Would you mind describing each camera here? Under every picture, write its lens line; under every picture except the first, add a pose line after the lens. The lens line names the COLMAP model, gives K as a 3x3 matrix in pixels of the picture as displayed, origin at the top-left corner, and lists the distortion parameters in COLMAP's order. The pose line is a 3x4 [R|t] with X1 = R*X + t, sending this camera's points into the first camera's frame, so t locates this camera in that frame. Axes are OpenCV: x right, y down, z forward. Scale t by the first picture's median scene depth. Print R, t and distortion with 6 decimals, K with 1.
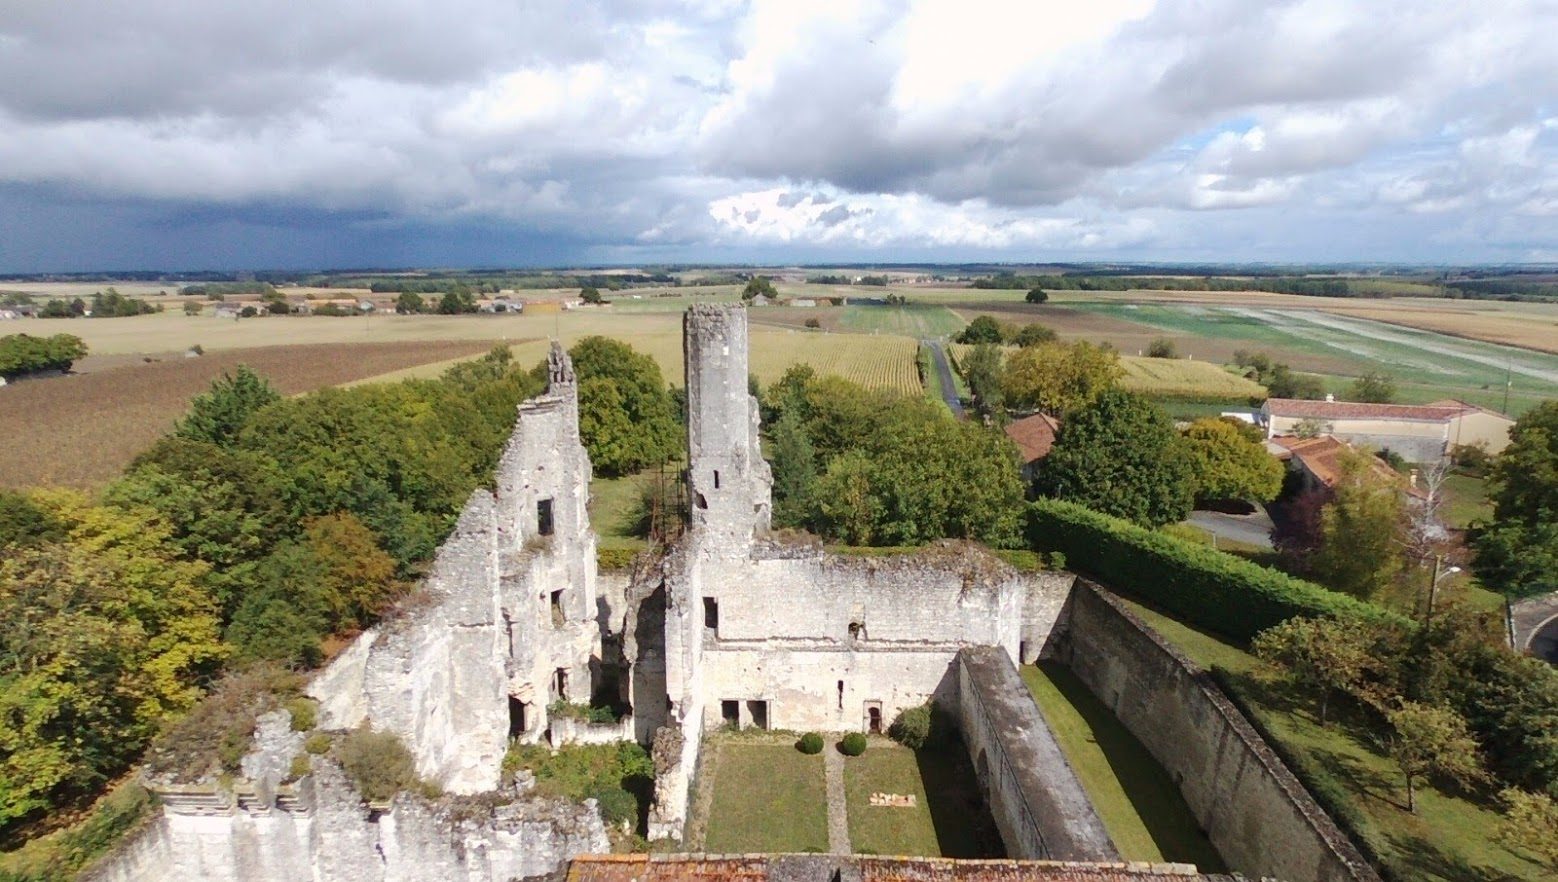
lens RADIAL K [[964.9, 0, 779.0], [0, 964.9, 441.0], [0, 0, 1]] dist [-0.000616, -0.002014]
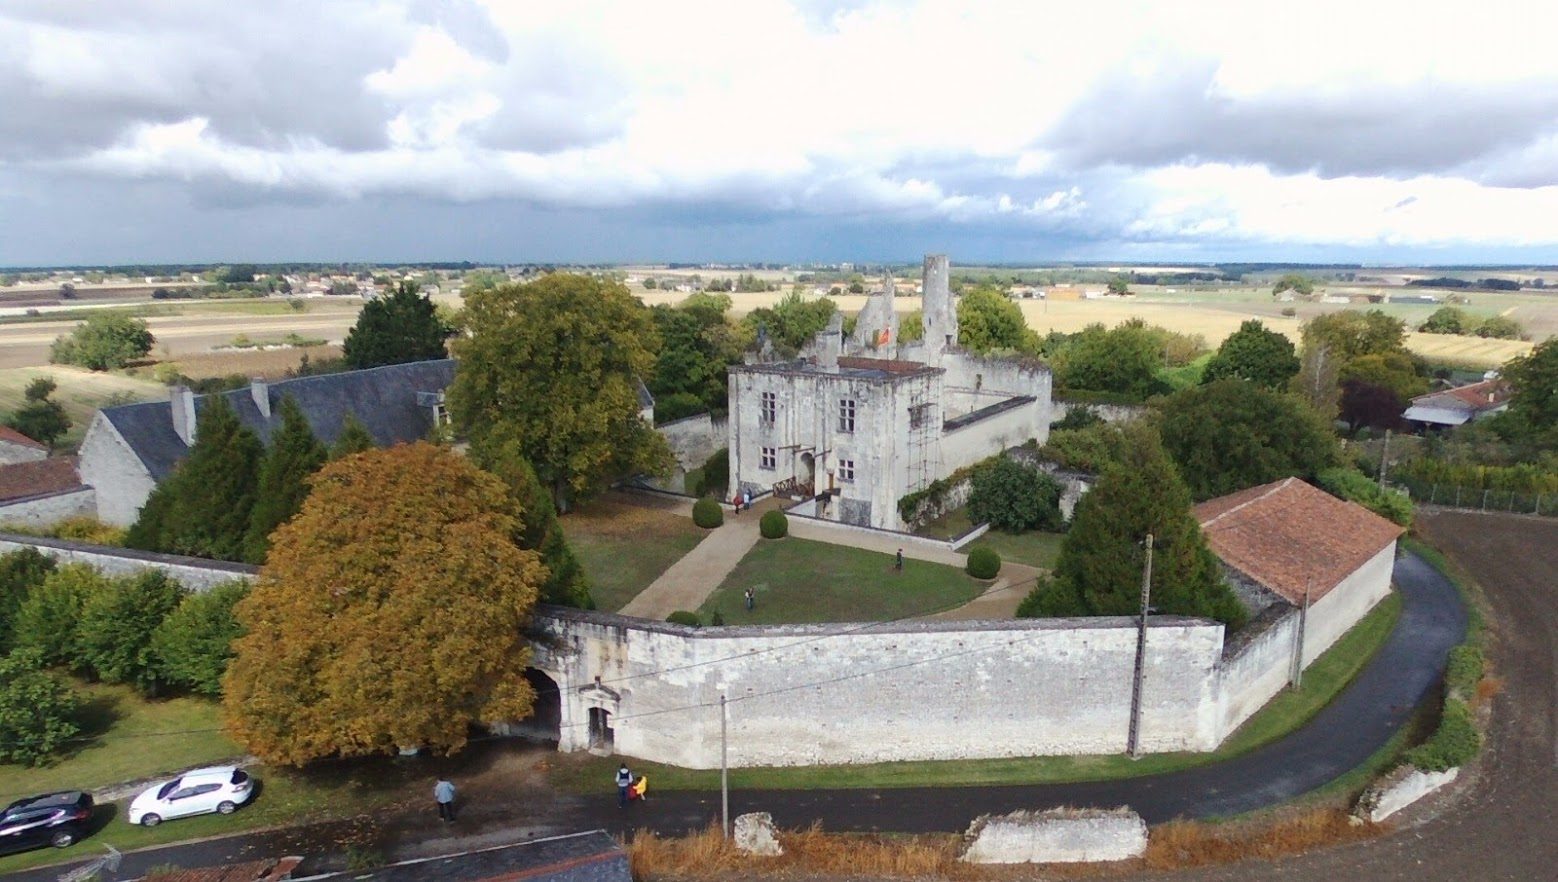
lens RADIAL K [[999.9, 0, 780.5], [0, 999.9, 435.8], [0, 0, 1]] dist [-0.001820, 0.000346]
pose [[0.841653, 0.102322, -0.530237, 0.252746], [-0.107326, 0.993992, 0.021456, 0.079160], [0.529247, 0.038850, 0.847578, -0.357944]]
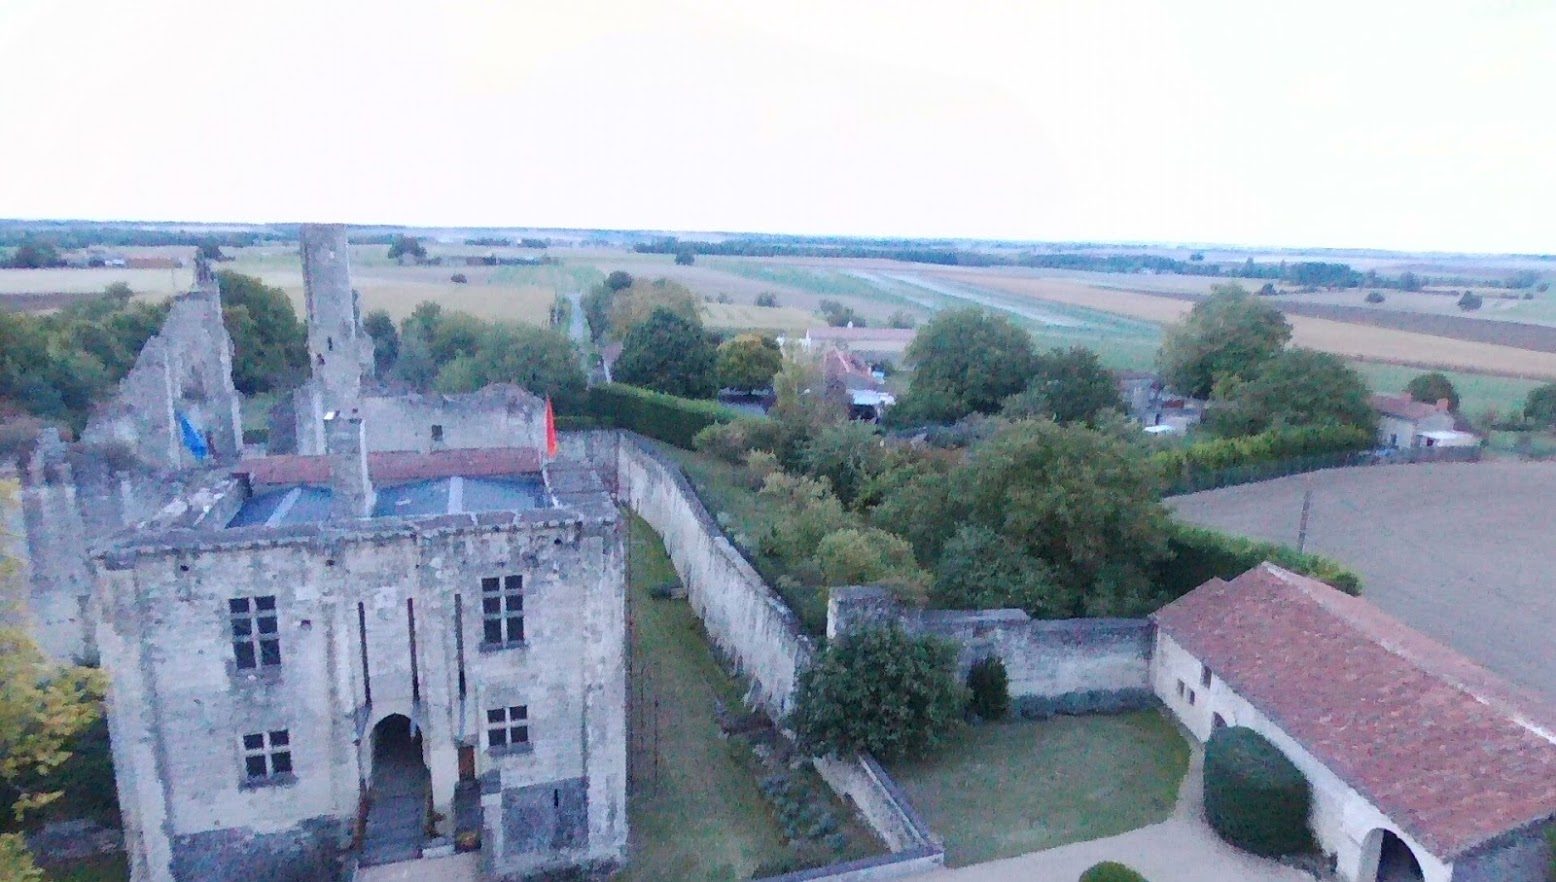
lens RADIAL K [[973.9, 0, 779.1], [0, 973.9, 435.7], [0, 0, 1]] dist [0.007921, 0.002360]
pose [[0.945191, -0.045374, 0.323349, 0.022432], [0.036628, 0.998781, 0.033086, 0.037021], [-0.324456, -0.019429, 0.945701, -0.151197]]
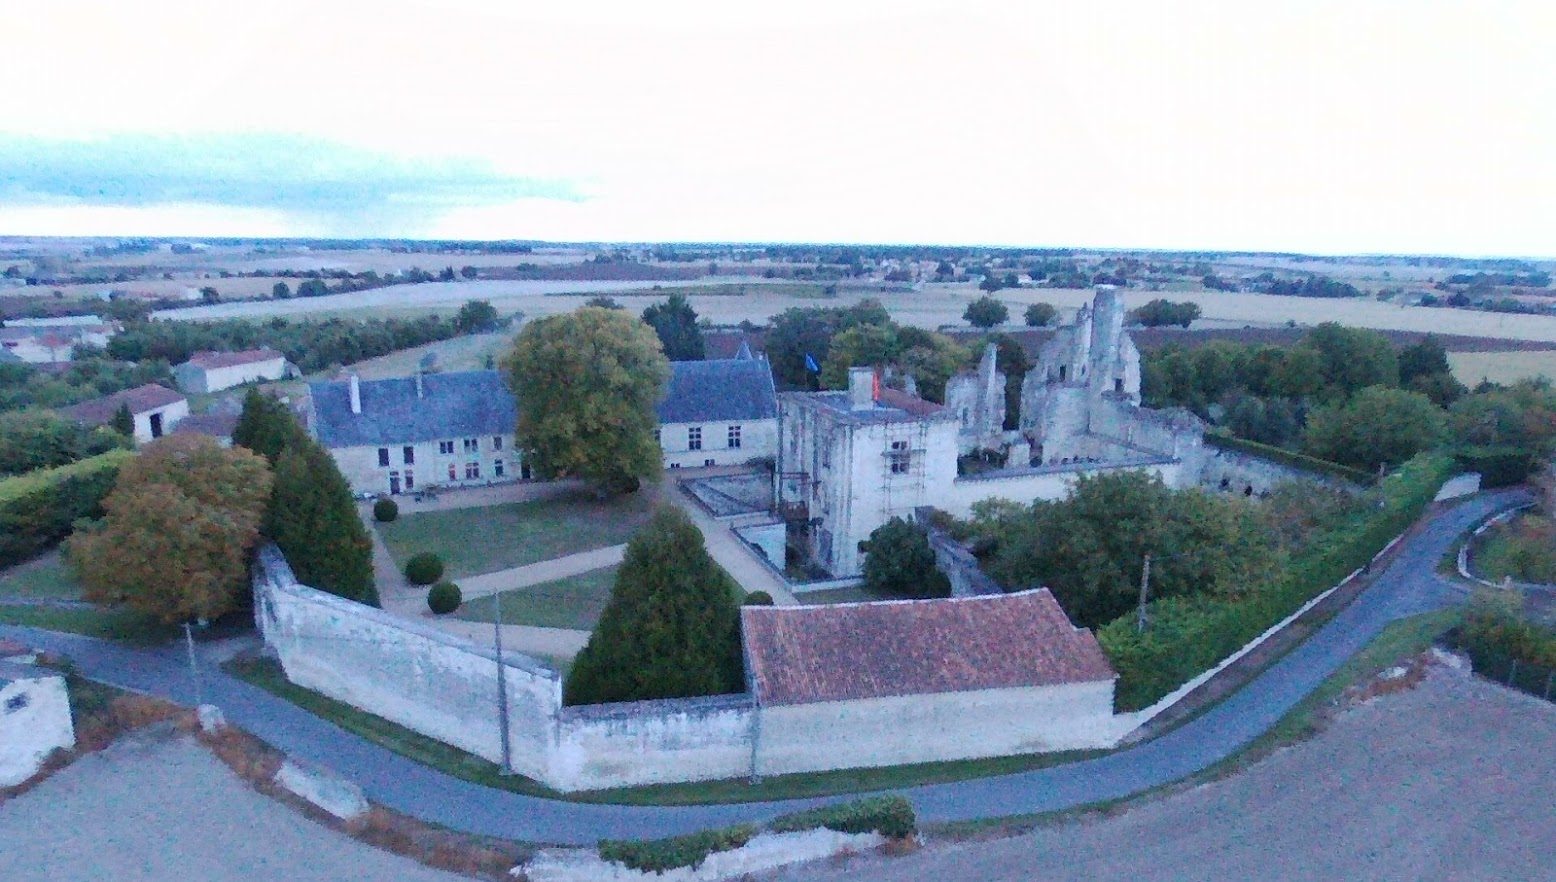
lens RADIAL K [[1011.5, 0, 778.0], [0, 1011.5, 441.0], [0, 0, 1]] dist [0.001289, 0.000647]
pose [[0.375706, 0.200045, -0.904891, 0.464590], [-0.193946, 0.971775, 0.134306, 0.010880], [0.906217, 0.125040, 0.403900, -0.169655]]
